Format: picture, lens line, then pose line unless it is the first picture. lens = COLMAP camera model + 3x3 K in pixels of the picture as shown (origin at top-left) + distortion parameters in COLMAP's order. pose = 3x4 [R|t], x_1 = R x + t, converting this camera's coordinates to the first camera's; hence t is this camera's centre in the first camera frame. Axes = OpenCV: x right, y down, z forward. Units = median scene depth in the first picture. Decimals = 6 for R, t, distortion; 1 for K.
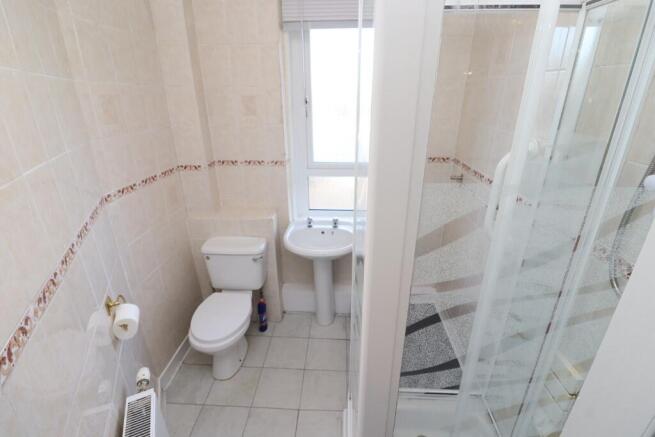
lens RADIAL K [[310.5, 0, 327.1], [0, 310.5, 217.0], [0, 0, 1]] dist [-0.004398, -0.001247]
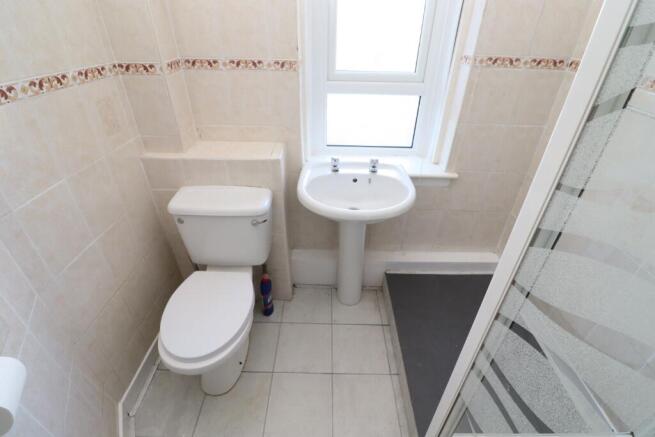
lens RADIAL K [[310.5, 0, 329.3], [0, 310.5, 220.0], [0, 0, 1]] dist [-0.004398, -0.001247]
pose [[0.999112, -0.002814, 0.042037, -0.098026], [-0.005730, 0.979420, 0.201752, -0.000304], [-0.041740, -0.201813, 0.978534, 0.337430]]
